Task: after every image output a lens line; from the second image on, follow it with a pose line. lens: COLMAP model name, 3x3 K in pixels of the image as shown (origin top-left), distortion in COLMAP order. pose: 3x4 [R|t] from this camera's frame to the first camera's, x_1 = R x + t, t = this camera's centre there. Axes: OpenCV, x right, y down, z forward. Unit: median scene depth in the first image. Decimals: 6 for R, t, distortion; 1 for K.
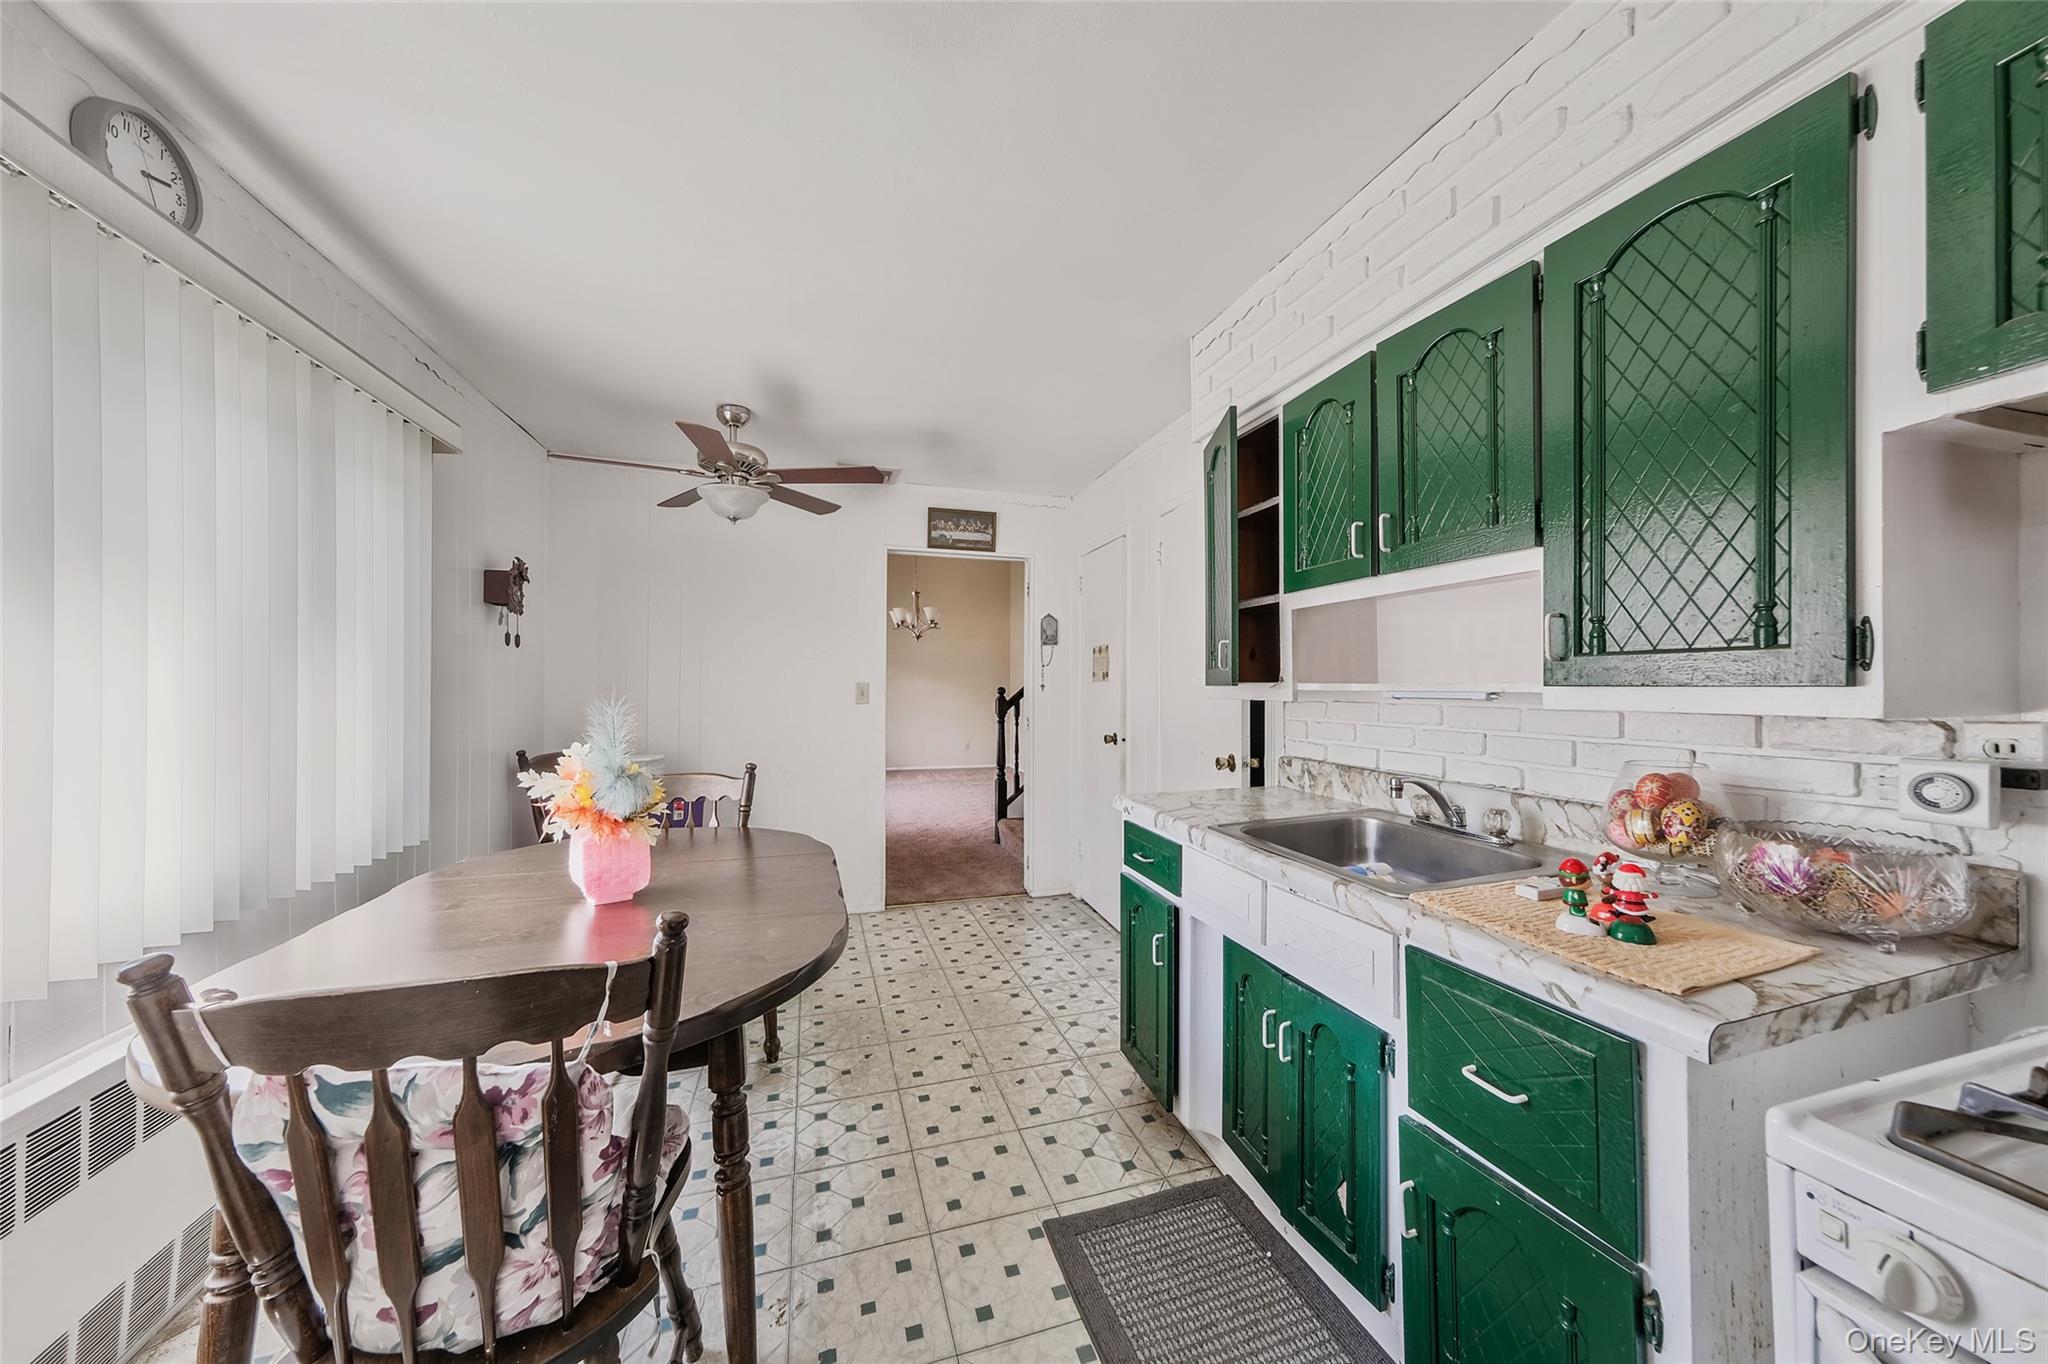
lens RADIAL K [[693.3, 0, 1022.7], [0, 693.3, 678.0], [0, 0, 1]] dist [-0.001042, 0.000038]
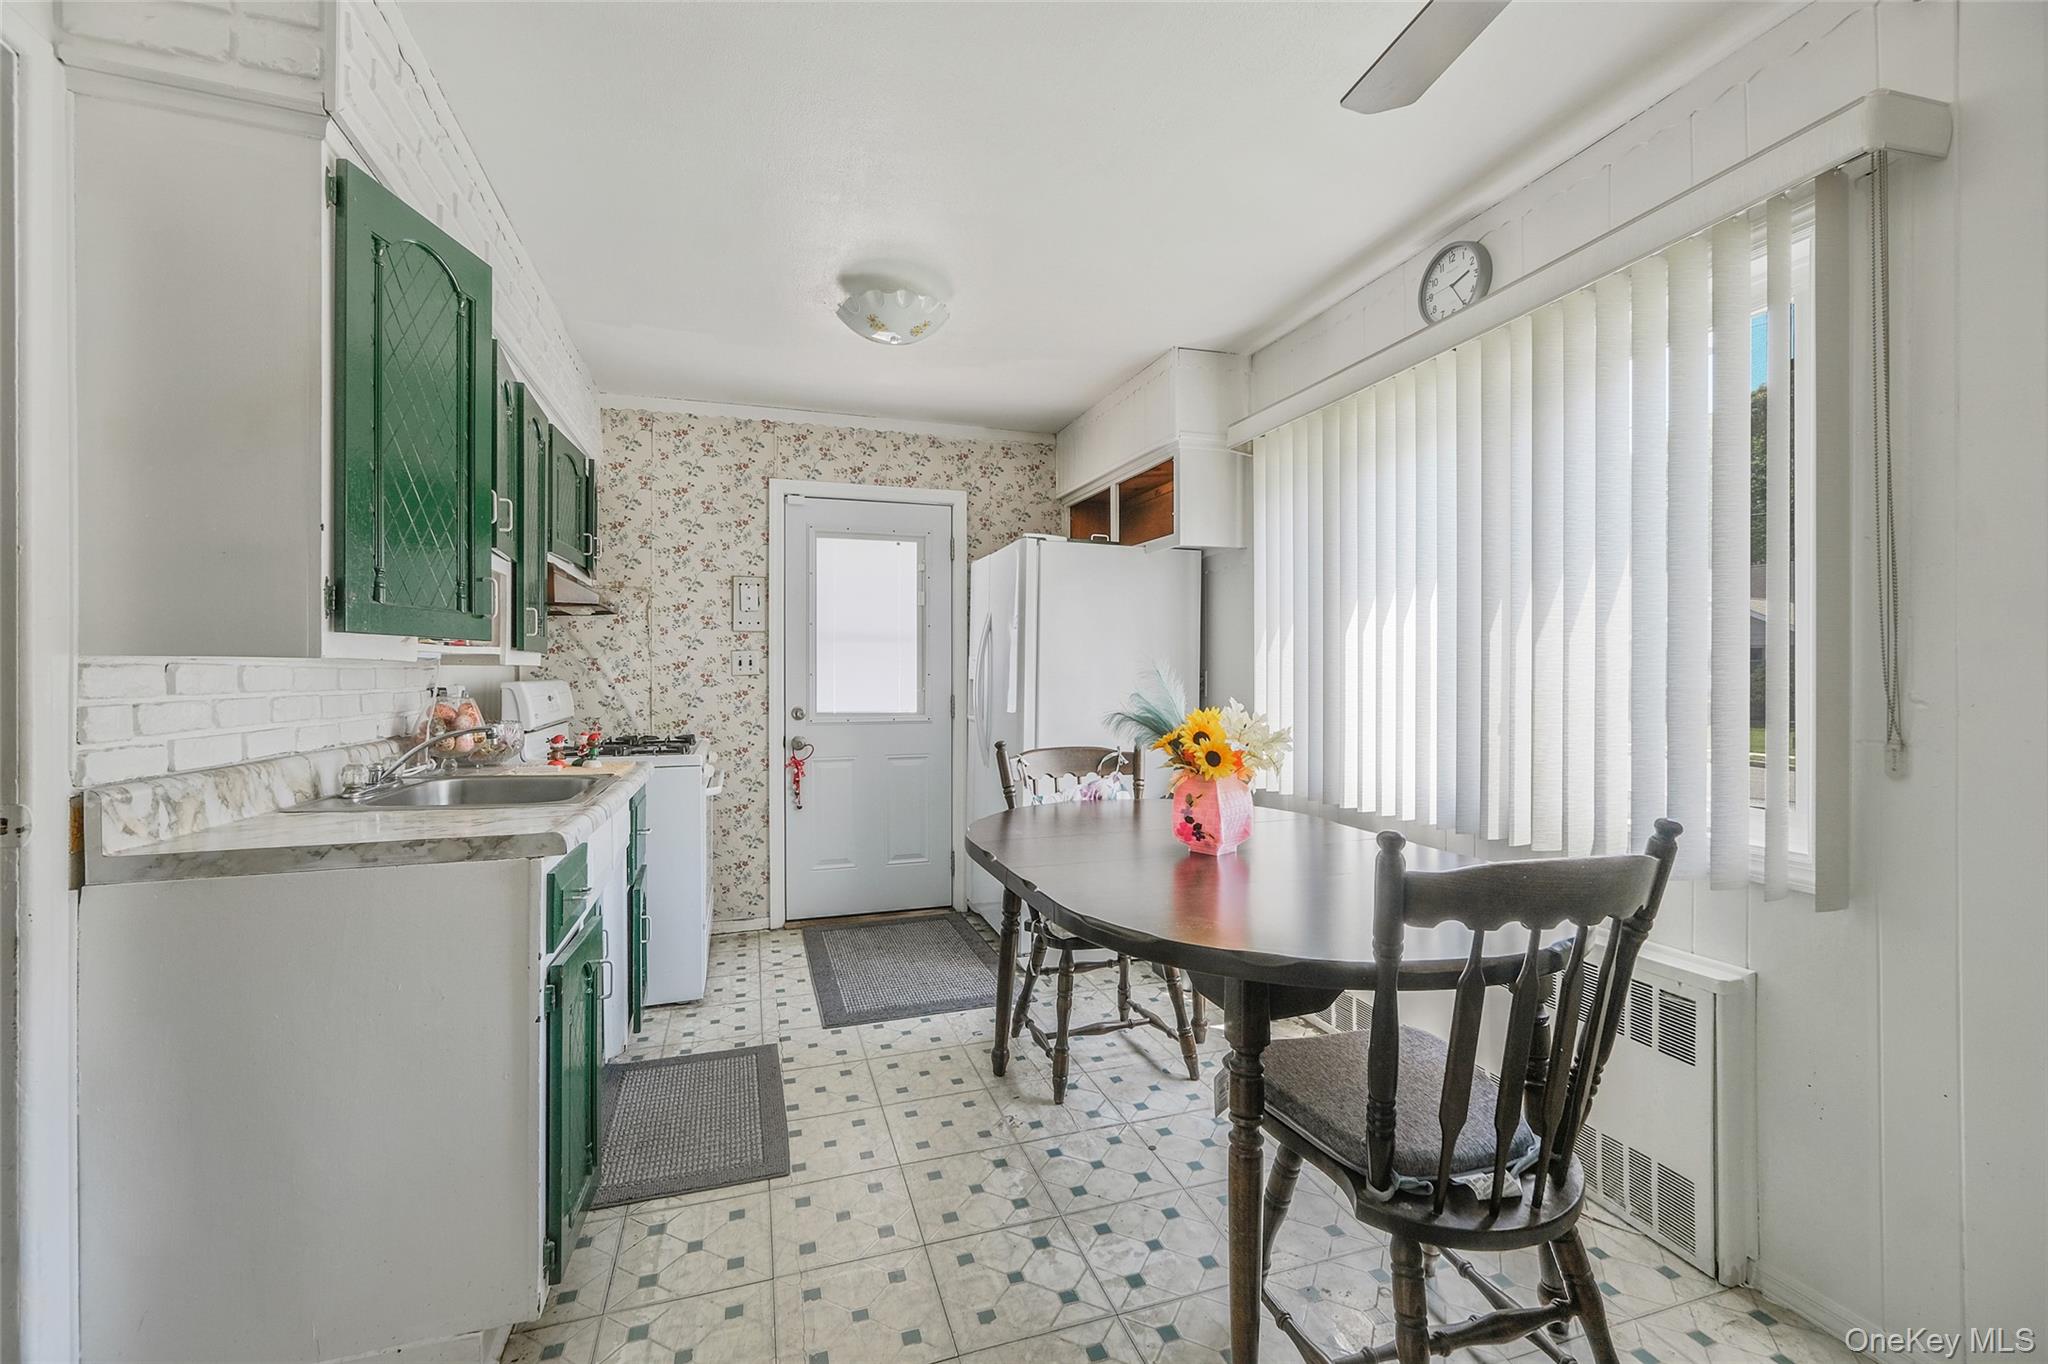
lens RADIAL K [[857.5, 0, 1021.0], [0, 857.5, 678.6], [0, 0, 1]] dist [0.000408, 0.000228]
pose [[-0.999943, 0.001874, -0.010540, -0.251904], [0.001954, 0.999969, -0.007572, 0.059972], [0.010525, -0.007593, -0.999916, 1.909529]]
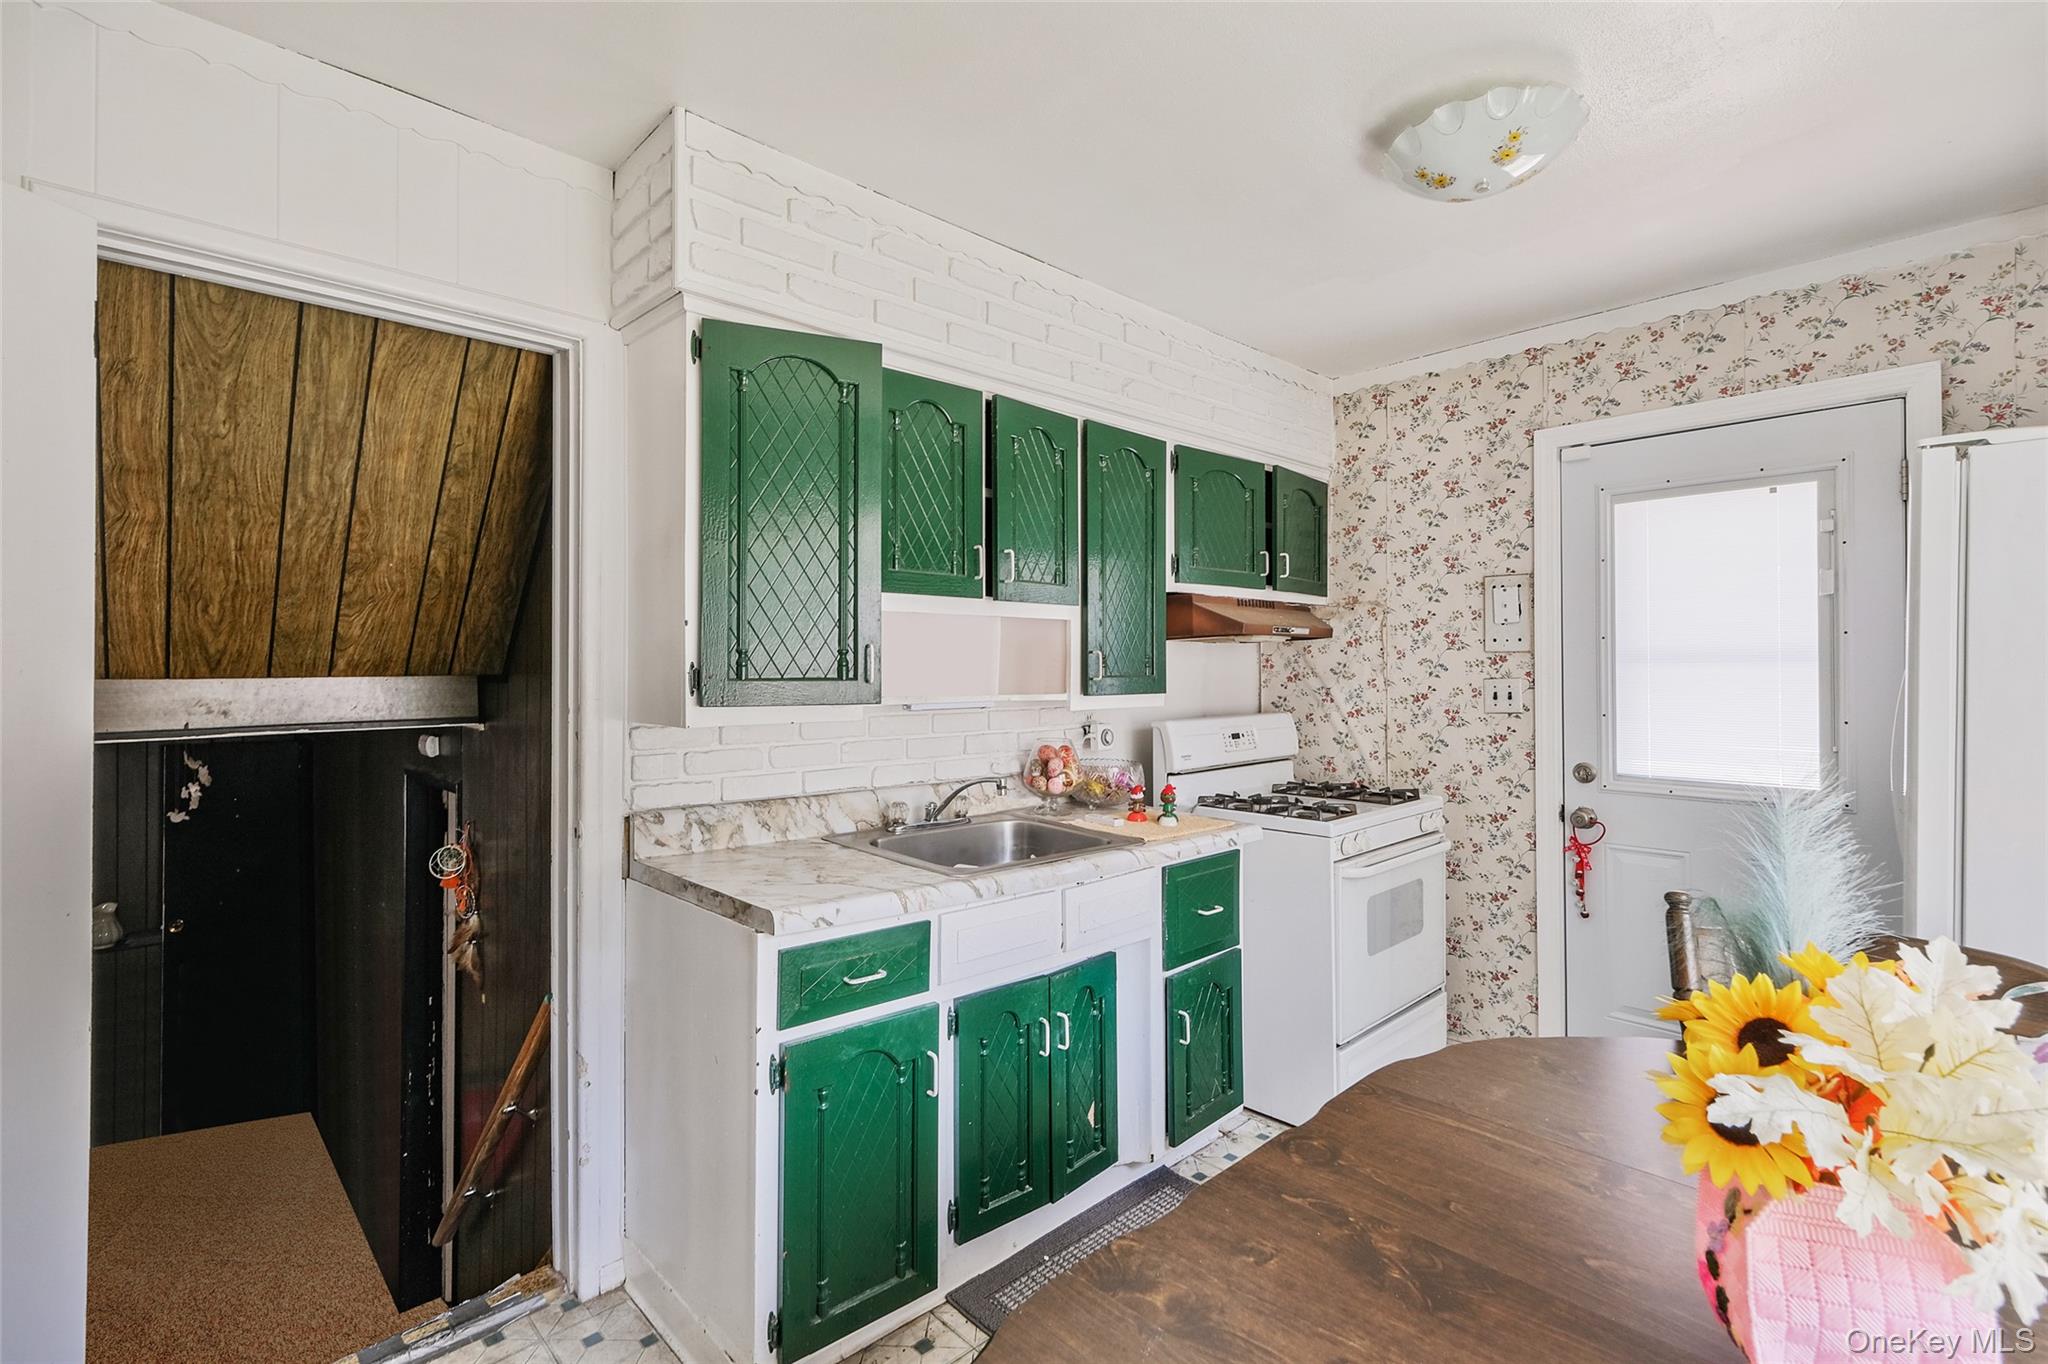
lens RADIAL K [[936.4, 0, 1016.1], [0, 936.4, 666.3], [0, 0, 1]] dist [-0.003355, 0.000807]
pose [[-0.434568, 0.005182, 0.900624, -0.690656], [-0.008512, 0.999915, -0.009861, -0.021331], [-0.900599, -0.011951, -0.434487, 1.307571]]
